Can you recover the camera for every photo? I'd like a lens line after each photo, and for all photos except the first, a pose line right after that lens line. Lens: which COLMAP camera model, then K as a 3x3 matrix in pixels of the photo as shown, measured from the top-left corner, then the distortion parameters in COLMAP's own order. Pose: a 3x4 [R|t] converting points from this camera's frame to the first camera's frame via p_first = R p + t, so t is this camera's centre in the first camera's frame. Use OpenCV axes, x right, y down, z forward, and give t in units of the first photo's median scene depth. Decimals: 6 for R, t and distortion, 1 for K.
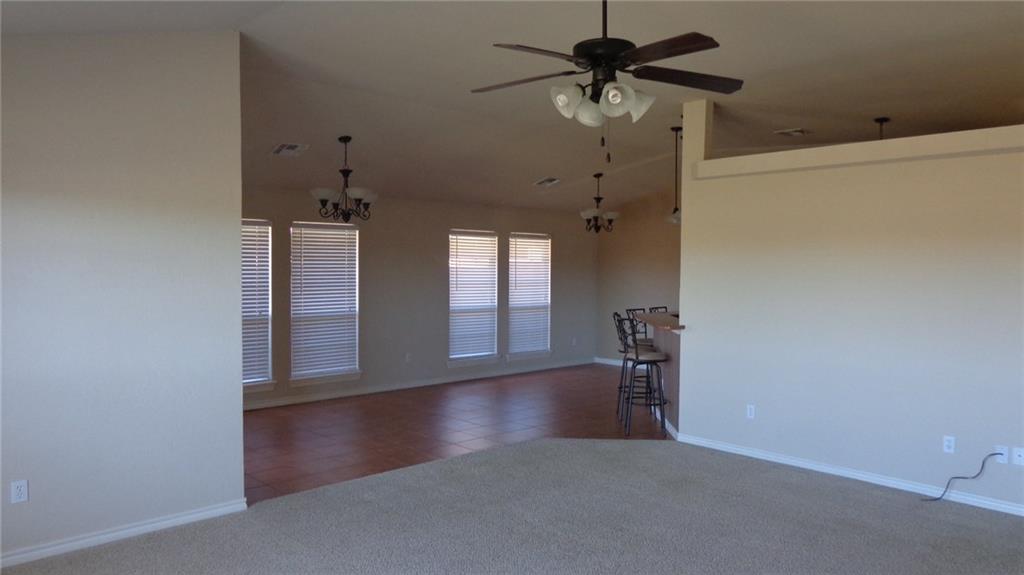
lens RADIAL K [[726.9, 0, 512.0], [0, 726.9, 287.5], [0, 0, 1]] dist [0.007100, 0.006909]
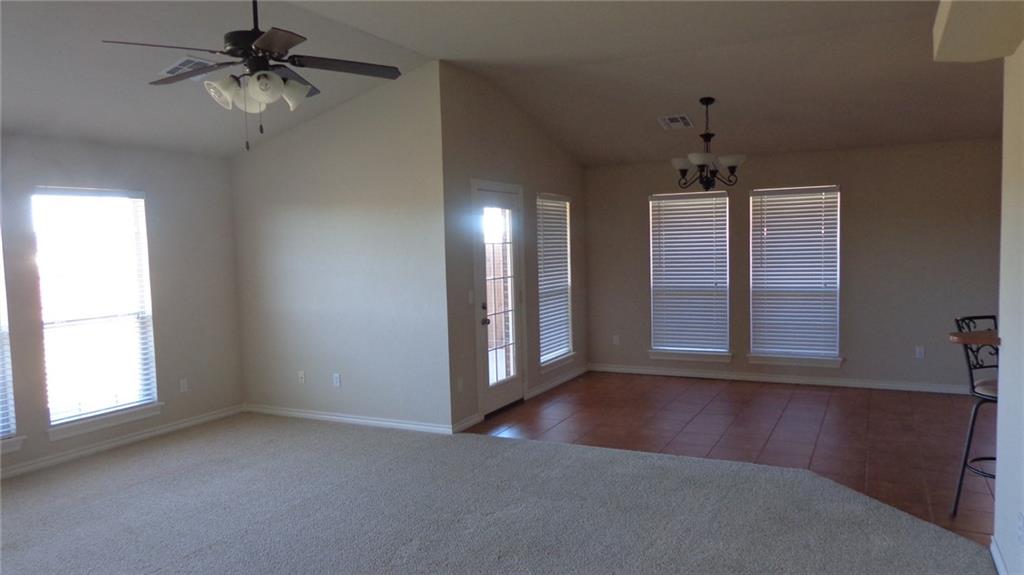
lens RADIAL K [[686.3, 0, 513.3], [0, 686.3, 267.3], [0, 0, 1]] dist [-0.001915, 0.000097]
pose [[0.316687, 0.024422, -0.948216, 0.529163], [-0.003404, 0.999691, 0.024611, -0.012145], [0.948524, -0.004566, 0.316672, 0.489215]]
